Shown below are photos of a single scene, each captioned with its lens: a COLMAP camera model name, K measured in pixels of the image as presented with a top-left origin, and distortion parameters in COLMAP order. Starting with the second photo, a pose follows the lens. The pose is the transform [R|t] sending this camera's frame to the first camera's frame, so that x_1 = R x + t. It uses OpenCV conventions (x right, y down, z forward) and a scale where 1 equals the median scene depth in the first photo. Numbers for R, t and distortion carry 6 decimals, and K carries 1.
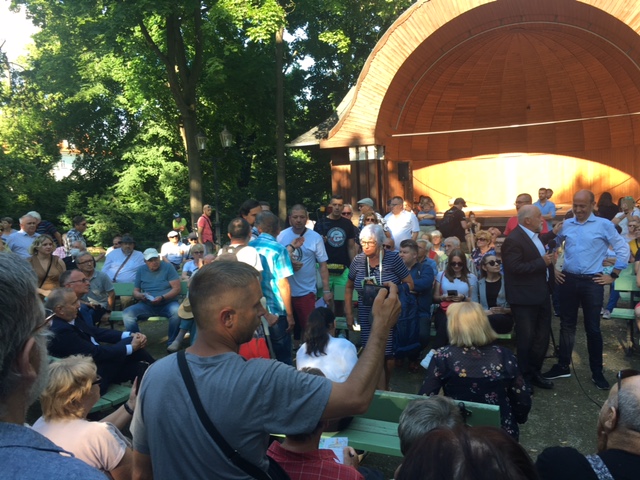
lens RADIAL K [[546.4, 0, 321.9], [0, 546.4, 237.4], [0, 0, 1]] dist [0.095906, -0.133763]
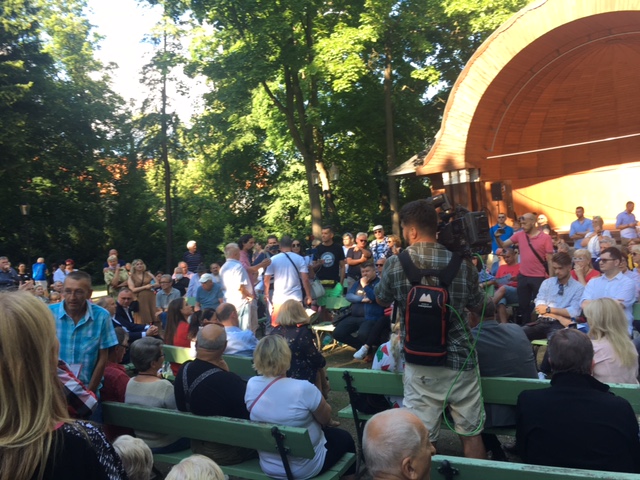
lens RADIAL K [[546.4, 0, 321.9], [0, 546.4, 237.4], [0, 0, 1]] dist [0.095906, -0.133763]
pose [[0.949320, -0.038248, -0.311976, 0.127226], [0.025928, 0.998715, -0.043546, 0.001600], [0.313240, 0.033250, 0.949092, -0.066358]]
